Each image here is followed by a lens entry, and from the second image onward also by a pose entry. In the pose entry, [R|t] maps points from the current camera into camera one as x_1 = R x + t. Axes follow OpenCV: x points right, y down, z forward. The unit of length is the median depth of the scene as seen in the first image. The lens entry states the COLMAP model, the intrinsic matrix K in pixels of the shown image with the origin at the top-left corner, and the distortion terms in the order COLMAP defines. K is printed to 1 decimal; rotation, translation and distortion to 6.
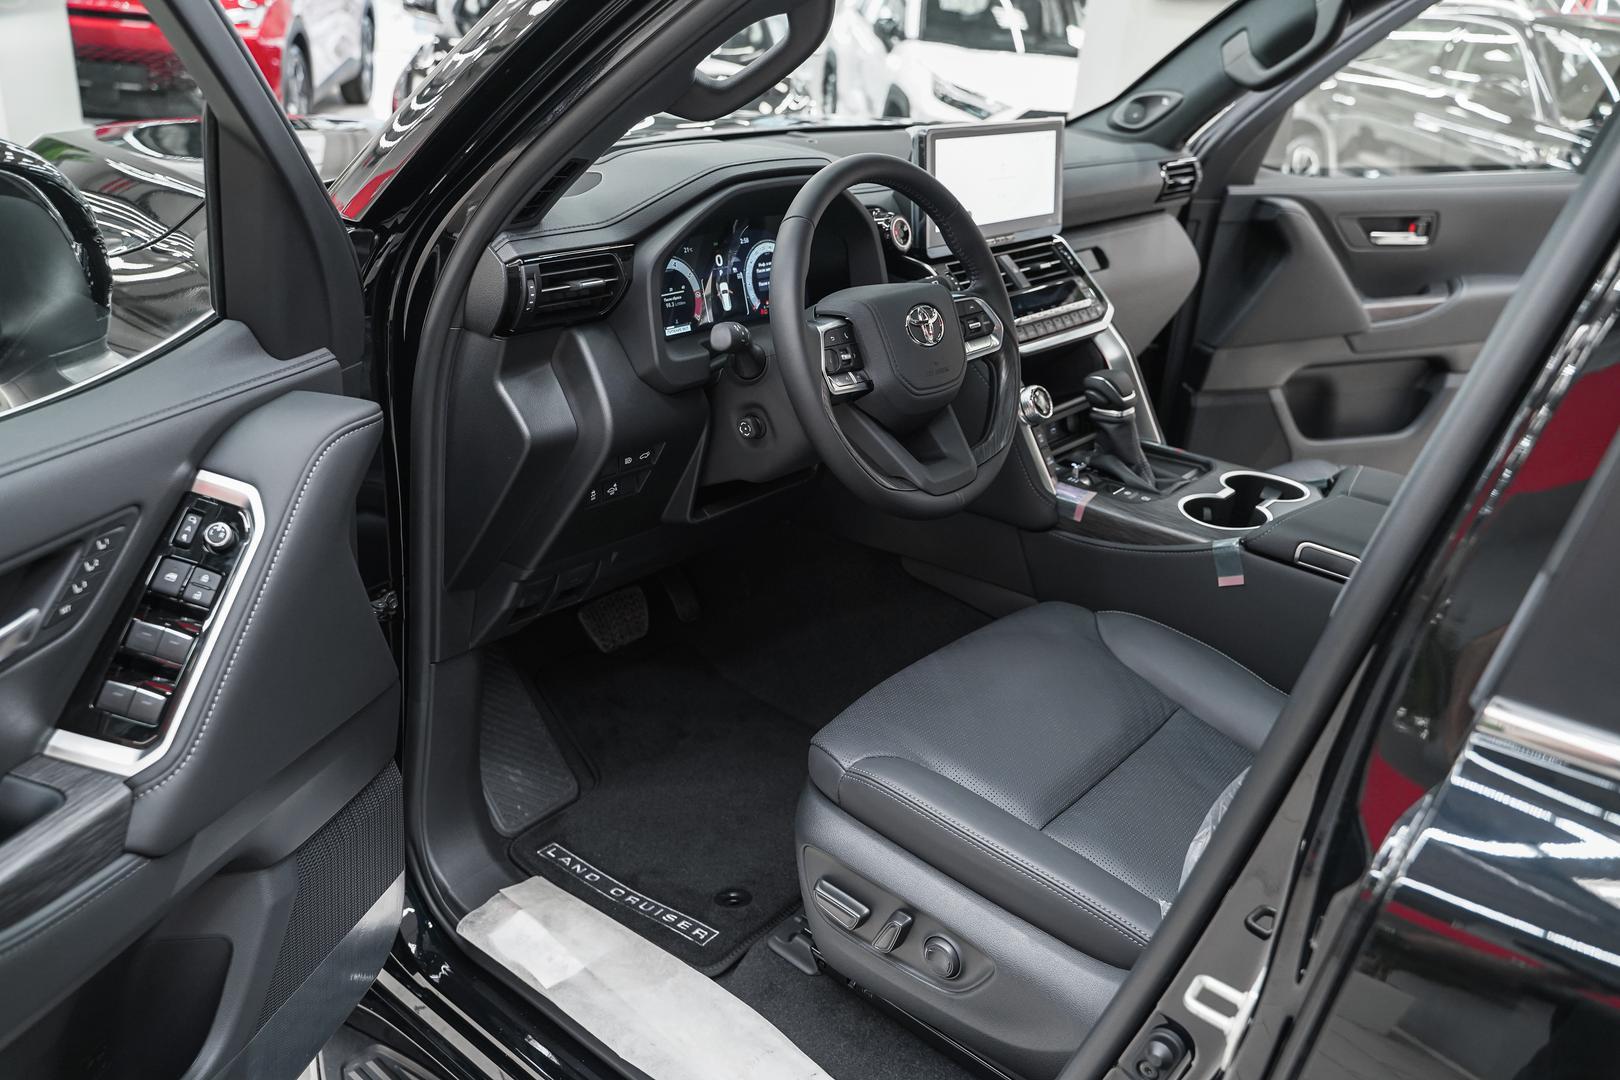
lens RADIAL K [[1291.5, 0, 810.0], [0, 1291.5, 540.0], [0, 0, 1]] dist [-0.017747, 0.011345]
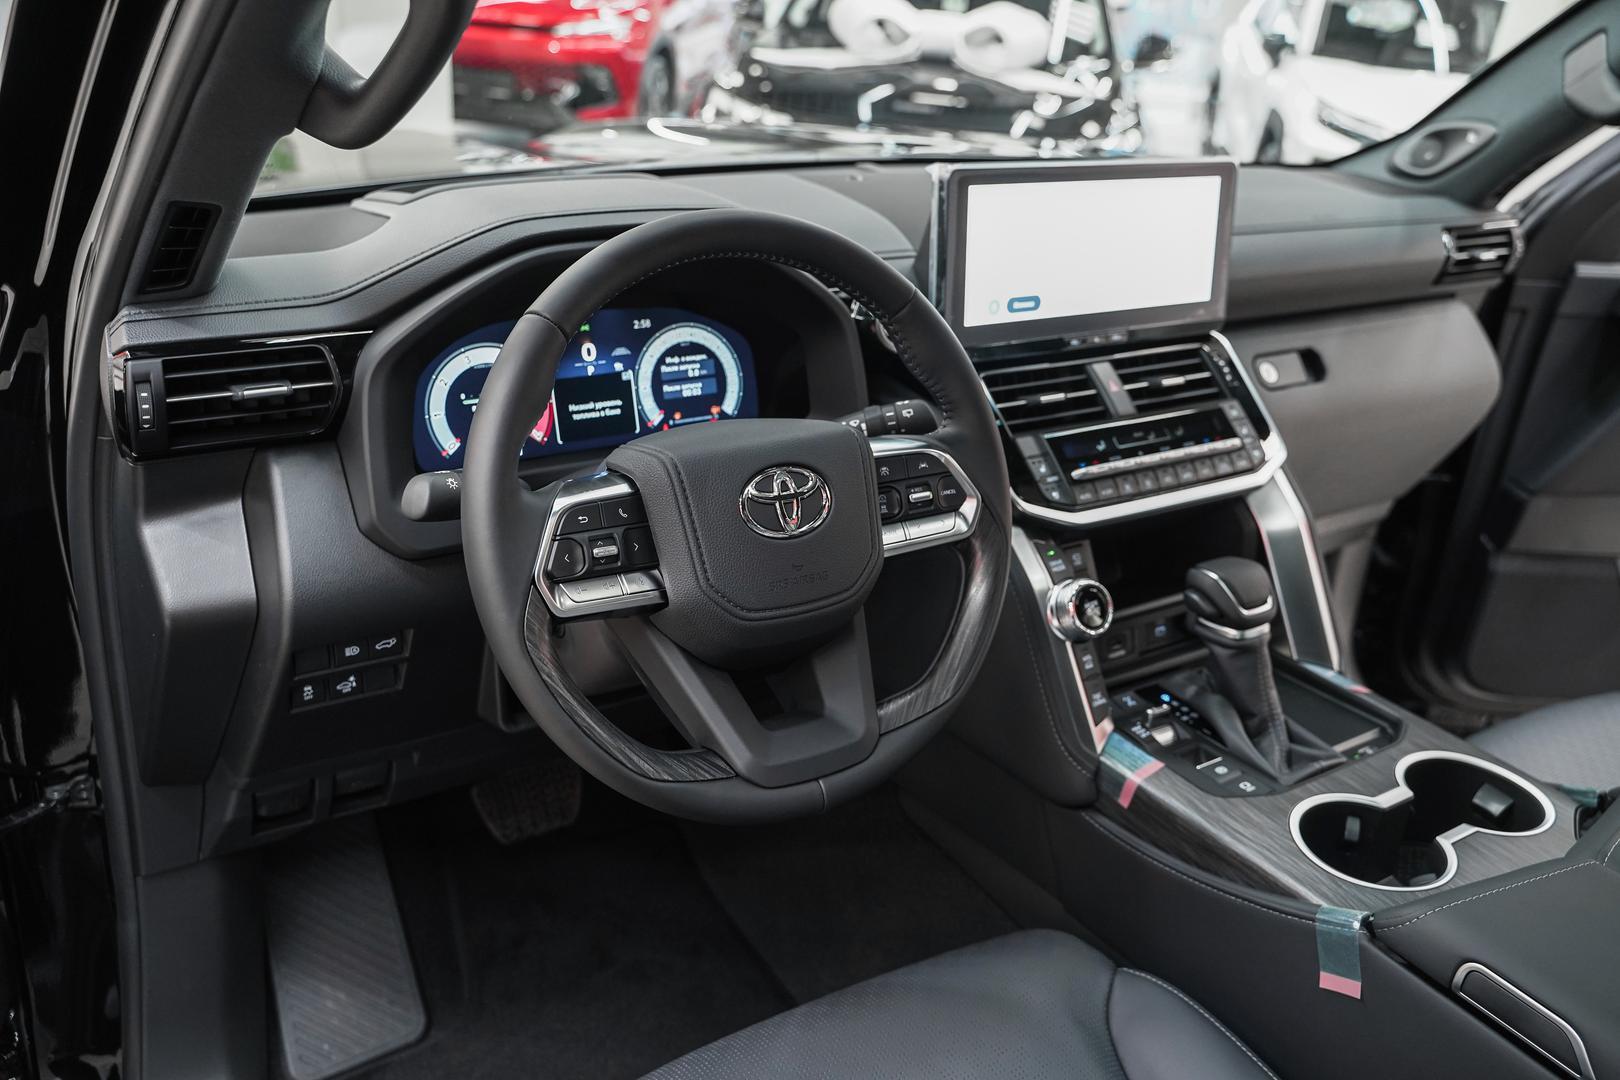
lens RADIAL K [[1291.5, 0, 810.0], [0, 1291.5, 540.0], [0, 0, 1]] dist [-0.017747, 0.011345]
pose [[0.952472, 0.118598, -0.280592, 0.208268], [-0.121836, 0.992532, 0.005941, -0.119123], [0.279201, 0.028527, 0.959809, 0.336493]]
